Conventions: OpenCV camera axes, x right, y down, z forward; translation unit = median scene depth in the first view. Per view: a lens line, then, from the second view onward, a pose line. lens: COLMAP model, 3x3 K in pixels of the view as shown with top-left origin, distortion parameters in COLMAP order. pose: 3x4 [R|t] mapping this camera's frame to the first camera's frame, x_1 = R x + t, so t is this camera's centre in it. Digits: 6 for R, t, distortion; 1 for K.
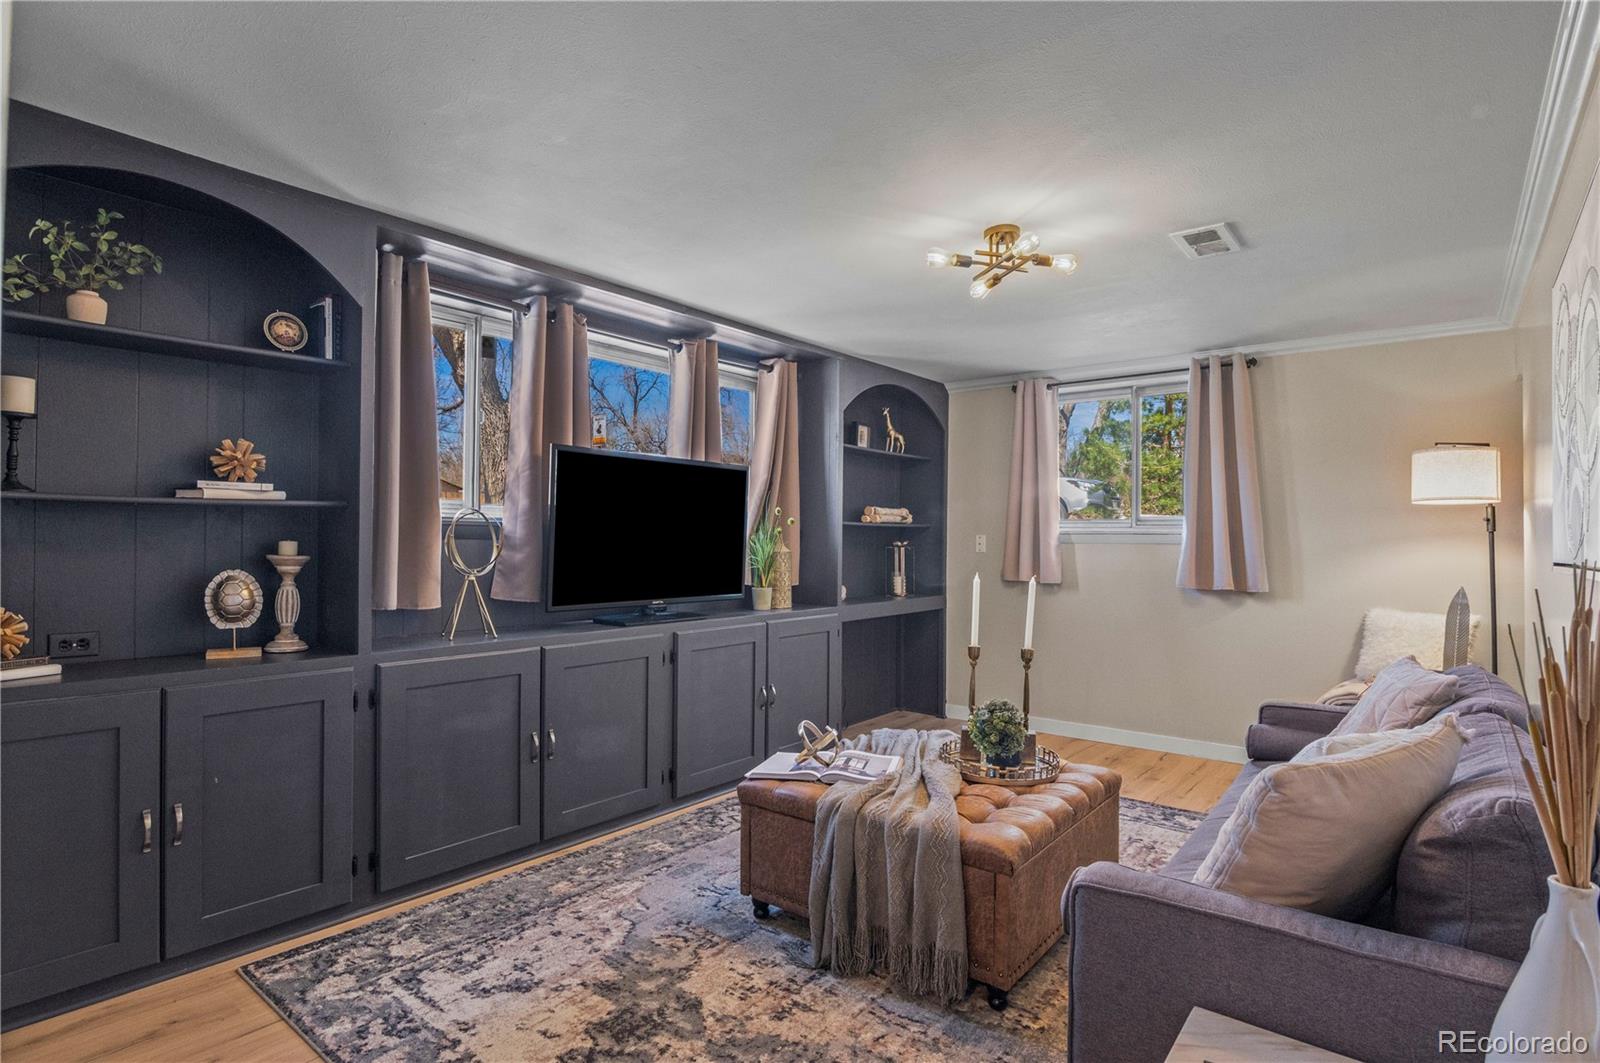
lens RADIAL K [[818.7, 0, 797.1], [0, 818.7, 543.1], [0, 0, 1]] dist [-0.007127, -0.000126]
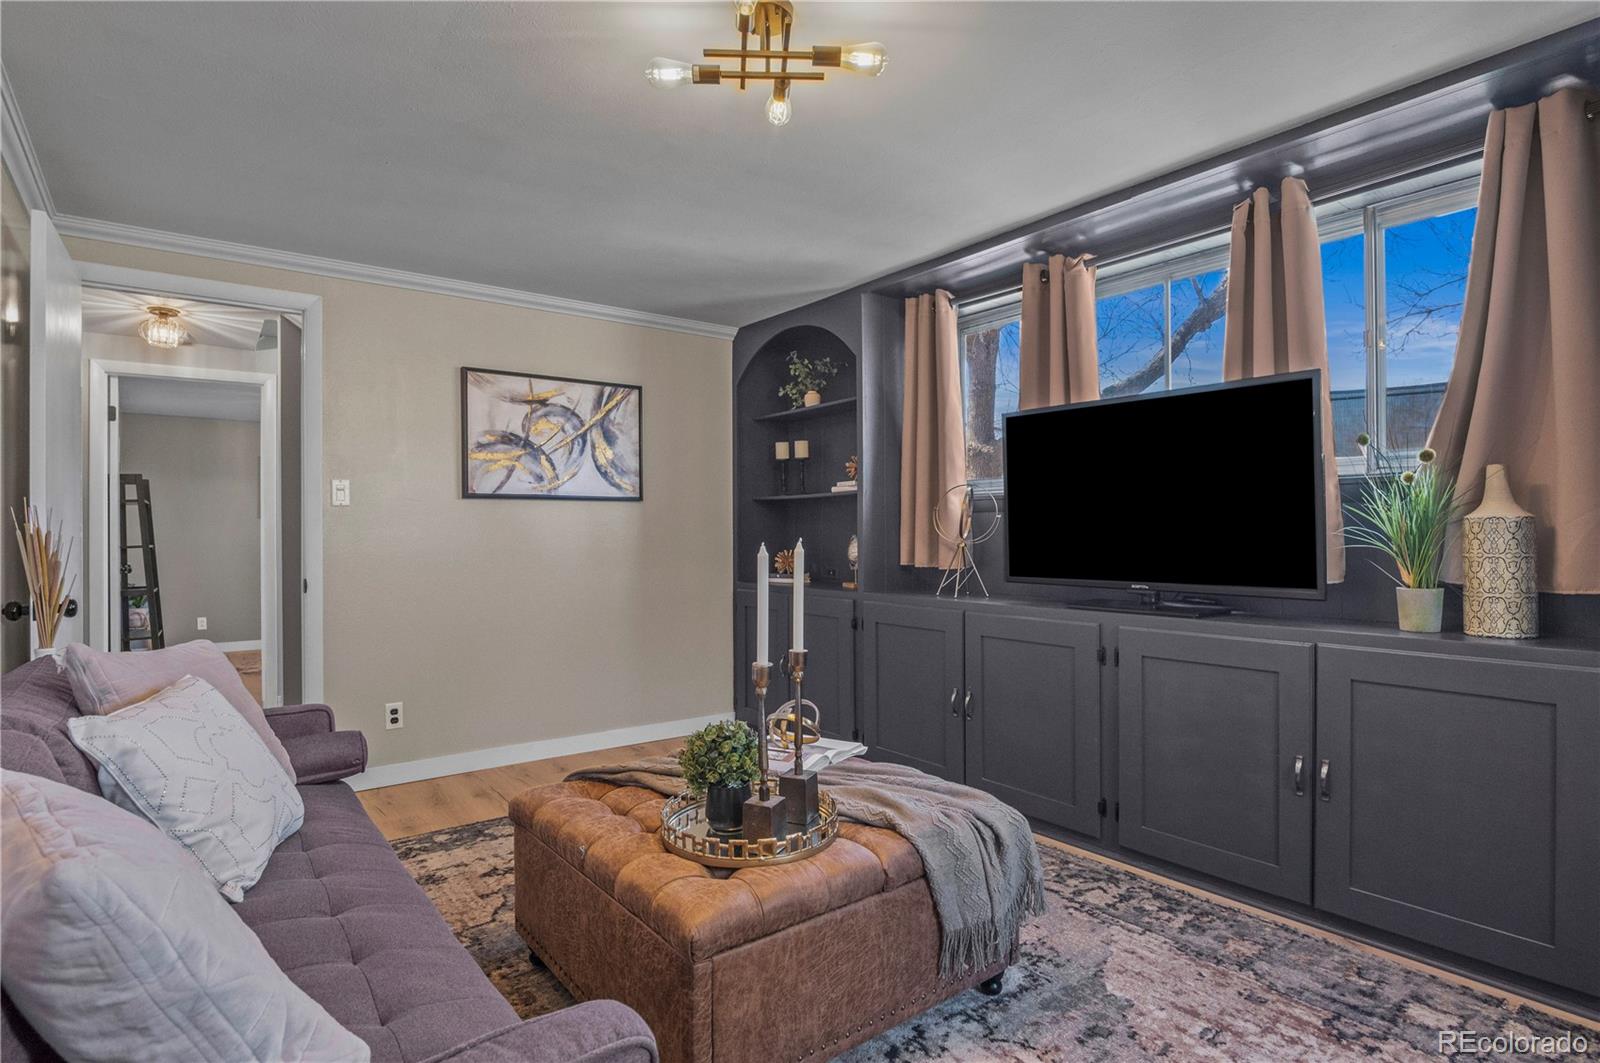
lens RADIAL K [[818.7, 0, 797.2], [0, 818.7, 525.1], [0, 0, 1]] dist [-0.007127, -0.000126]
pose [[-0.231472, 0.003906, -0.972834, 0.695189], [0.023298, 0.999727, -0.001530, 0.009220], [0.972562, -0.023019, -0.231500, 0.934891]]
